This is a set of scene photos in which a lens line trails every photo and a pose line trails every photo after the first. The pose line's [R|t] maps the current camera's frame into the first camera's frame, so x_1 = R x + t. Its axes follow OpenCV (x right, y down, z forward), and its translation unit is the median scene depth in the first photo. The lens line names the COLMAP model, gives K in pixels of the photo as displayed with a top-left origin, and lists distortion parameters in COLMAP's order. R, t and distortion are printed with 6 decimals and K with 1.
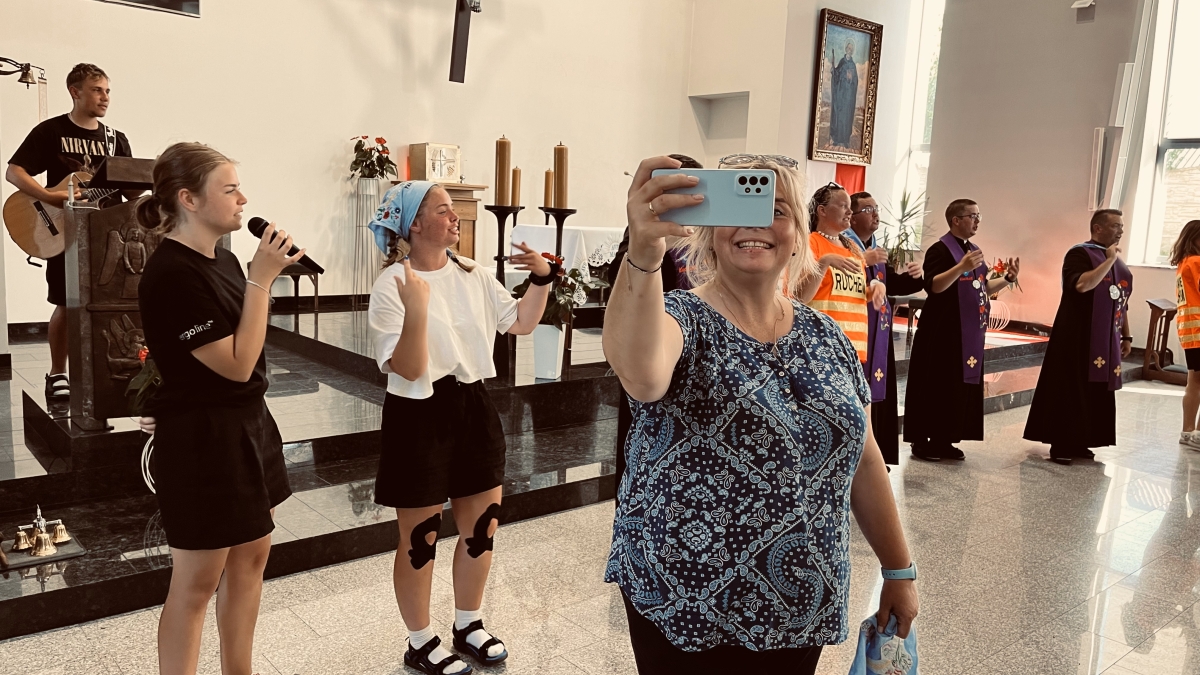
lens RADIAL K [[900.2, 0, 600.7], [0, 900.2, 339.5], [0, 0, 1]] dist [0.050732, -0.061052]
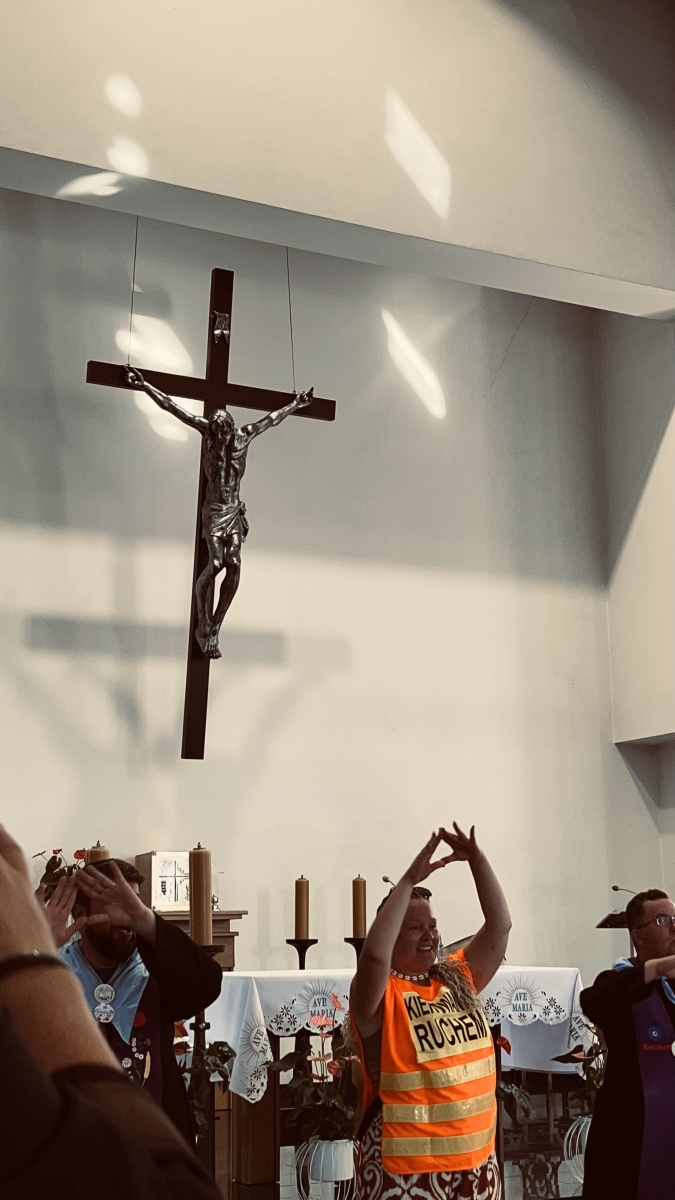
lens RADIAL K [[1561.5, 0, 328.8], [0, 1561.5, 606.3], [0, 0, 1]] dist [0.045203, 0.000000]
pose [[0.967849, -0.105110, -0.228519, 0.212981], [0.019827, 0.937557, -0.347266, 0.013564], [0.250750, 0.331570, 0.909498, -0.066544]]
